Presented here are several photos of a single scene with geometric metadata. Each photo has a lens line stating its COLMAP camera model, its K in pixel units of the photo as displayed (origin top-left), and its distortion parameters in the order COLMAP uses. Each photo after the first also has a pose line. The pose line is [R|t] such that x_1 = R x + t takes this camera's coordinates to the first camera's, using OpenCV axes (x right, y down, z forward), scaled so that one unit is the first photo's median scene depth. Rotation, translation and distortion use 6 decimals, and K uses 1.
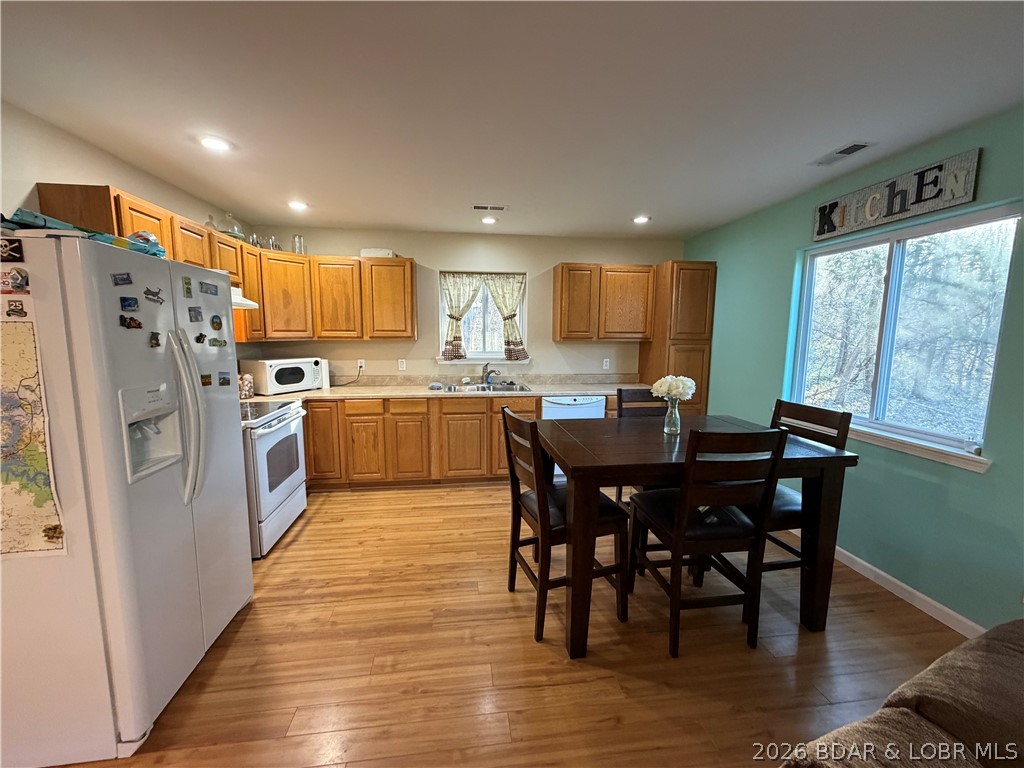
lens RADIAL K [[409.2, 0, 508.2], [0, 409.2, 385.2], [0, 0, 1]] dist [0.002018, -0.000569]
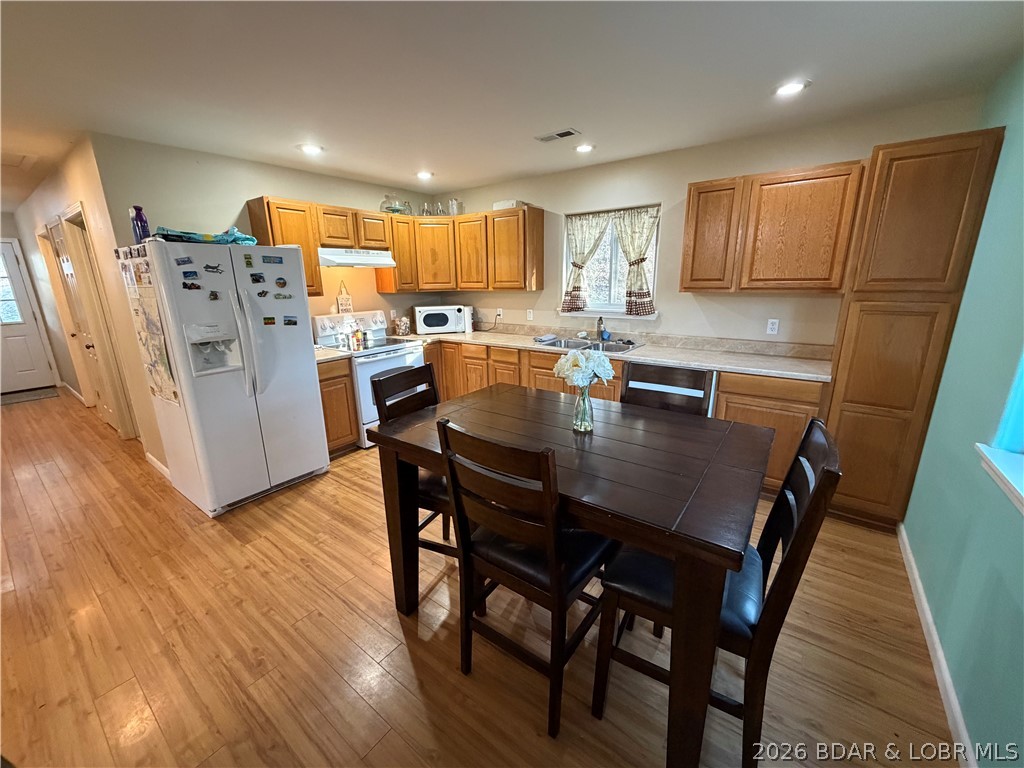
lens RADIAL K [[409.2, 0, 507.6], [0, 409.2, 383.9], [0, 0, 1]] dist [0.002018, -0.000569]
pose [[0.715174, 0.159260, -0.680560, 0.456333], [-0.070267, 0.985144, 0.156696, -0.038186], [0.695405, -0.064244, 0.715740, 0.228568]]
